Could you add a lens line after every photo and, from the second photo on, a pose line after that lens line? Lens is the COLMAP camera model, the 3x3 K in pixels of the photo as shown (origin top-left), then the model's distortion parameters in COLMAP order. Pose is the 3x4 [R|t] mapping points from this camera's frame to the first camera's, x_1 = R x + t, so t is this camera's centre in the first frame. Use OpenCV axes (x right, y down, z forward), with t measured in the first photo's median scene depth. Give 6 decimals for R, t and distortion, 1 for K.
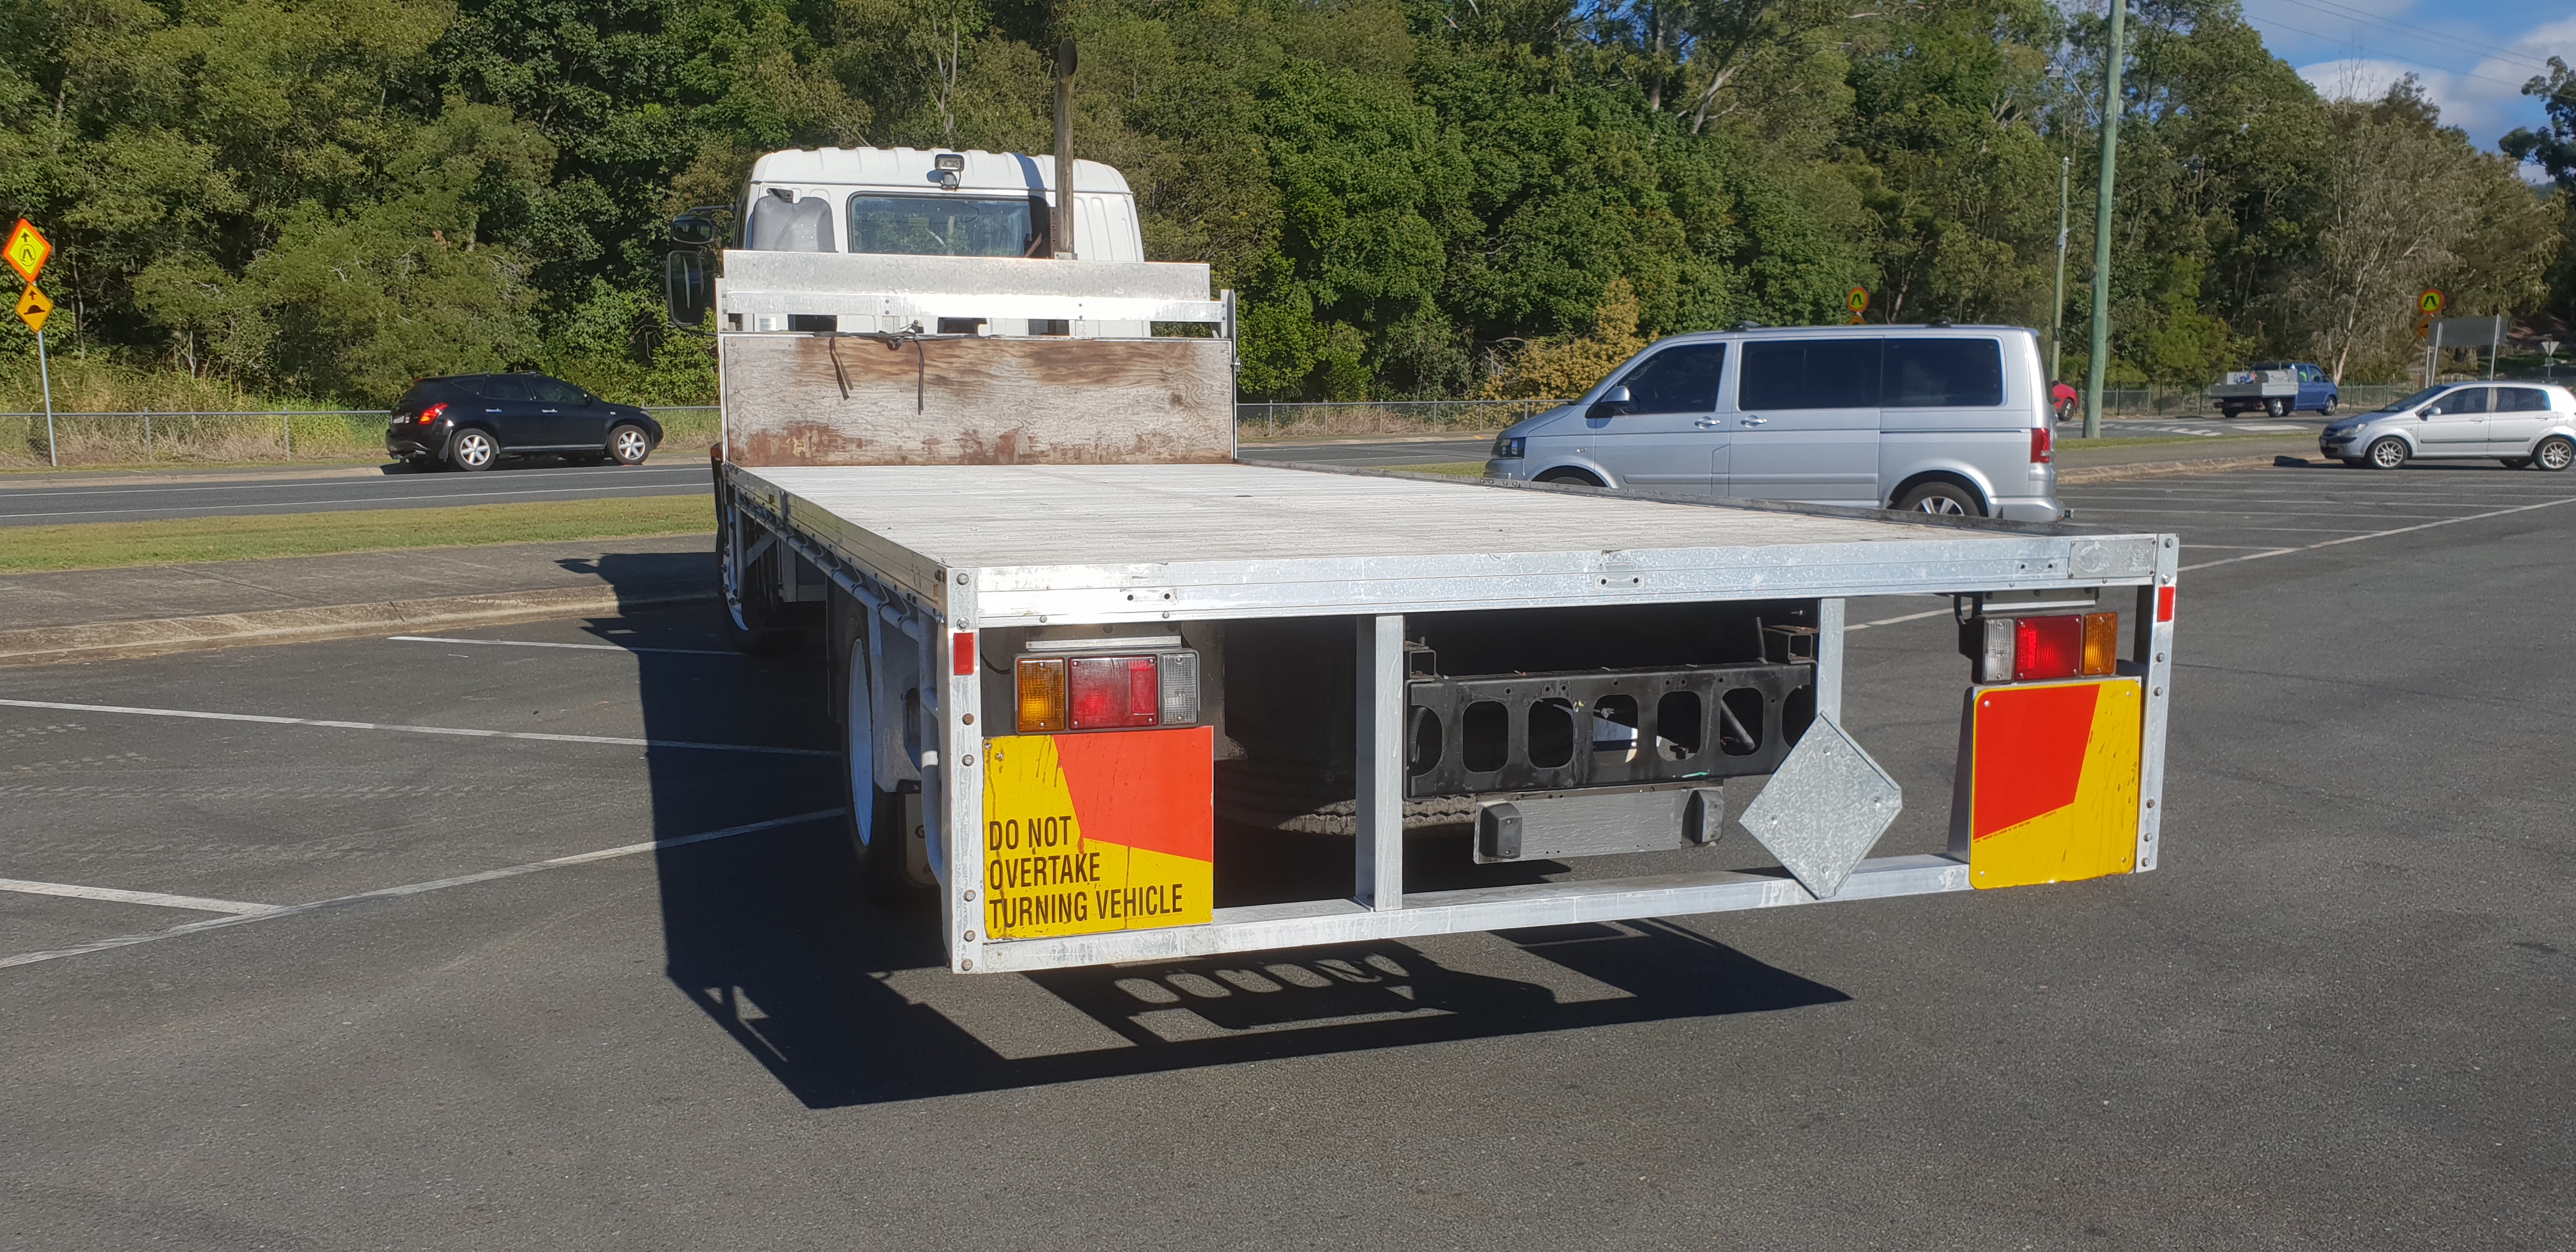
lens RADIAL K [[1982.5, 0, 1248.9], [0, 1982.5, 691.3], [0, 0, 1]] dist [0.002666, -0.000913]
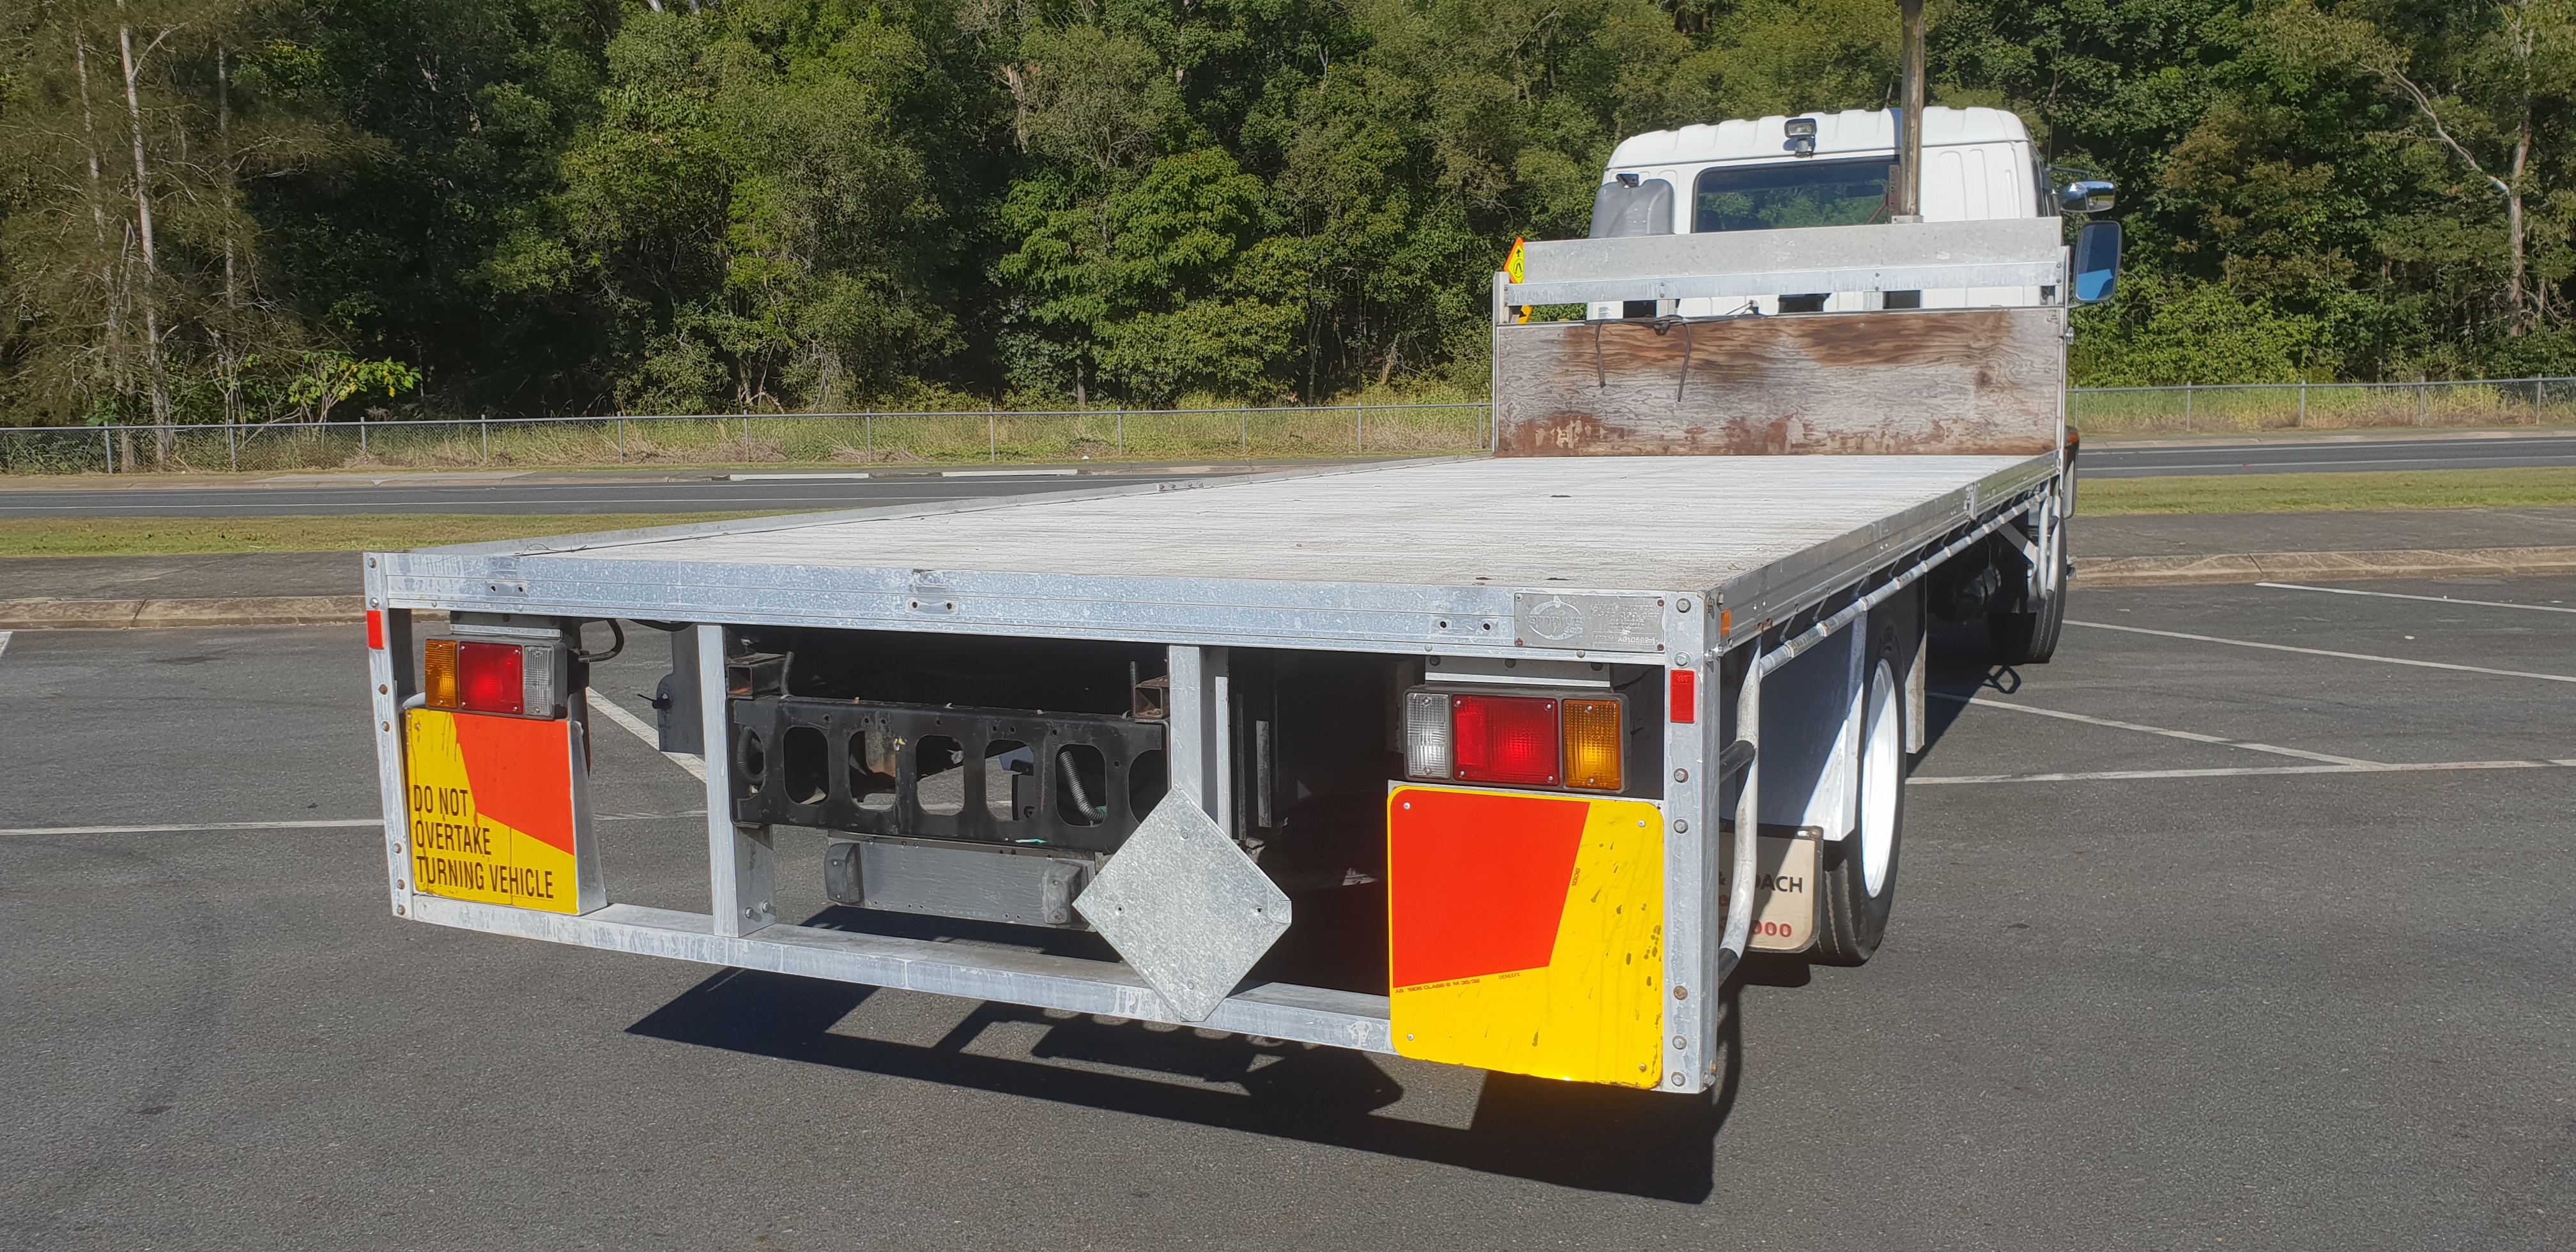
lens RADIAL K [[1970.6, 0, 1274.8], [0, 1970.6, 670.9], [0, 0, 1]] dist [0.005057, 0.012681]
pose [[0.735052, 0.082942, -0.672919, 0.688988], [-0.083097, 0.996028, 0.031998, -0.052341], [0.672899, 0.032397, 0.739024, 0.367909]]
